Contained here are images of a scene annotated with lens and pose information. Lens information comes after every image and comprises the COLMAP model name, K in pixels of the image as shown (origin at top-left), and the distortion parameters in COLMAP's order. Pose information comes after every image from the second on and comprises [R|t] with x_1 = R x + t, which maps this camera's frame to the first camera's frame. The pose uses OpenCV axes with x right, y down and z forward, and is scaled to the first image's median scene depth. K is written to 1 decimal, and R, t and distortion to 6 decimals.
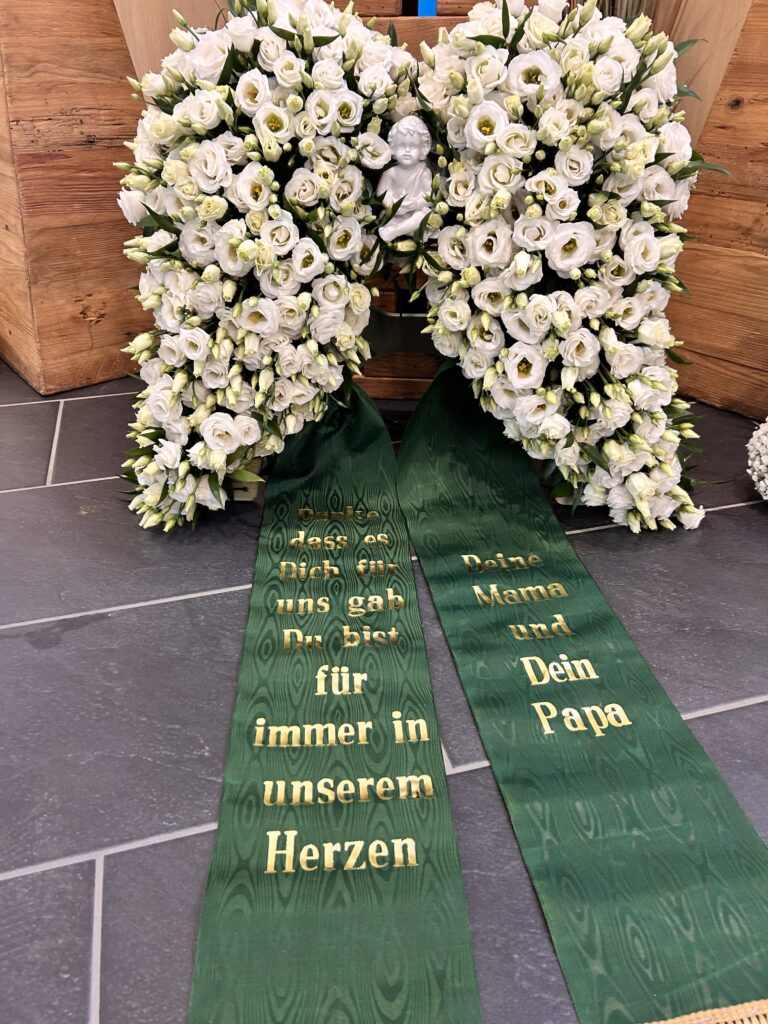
lens RADIAL K [[773.4, 0, 385.8], [0, 773.4, 485.5], [0, 0, 1]] dist [0.048527, -0.098268]
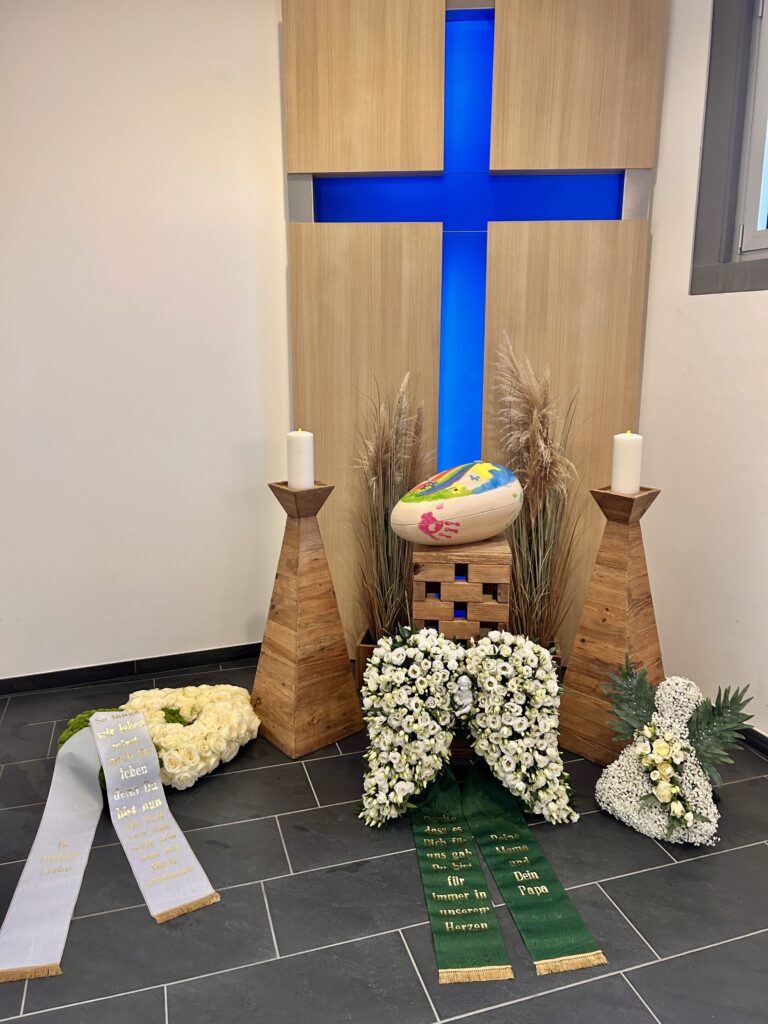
lens RADIAL K [[773.4, 0, 385.8], [0, 773.4, 485.5], [0, 0, 1]] dist [0.048527, -0.098268]
pose [[0.999708, -0.010108, 0.021934, -0.334284], [0.016621, 0.946847, -0.321255, -0.212955], [-0.017521, 0.321526, 0.946739, -2.088607]]
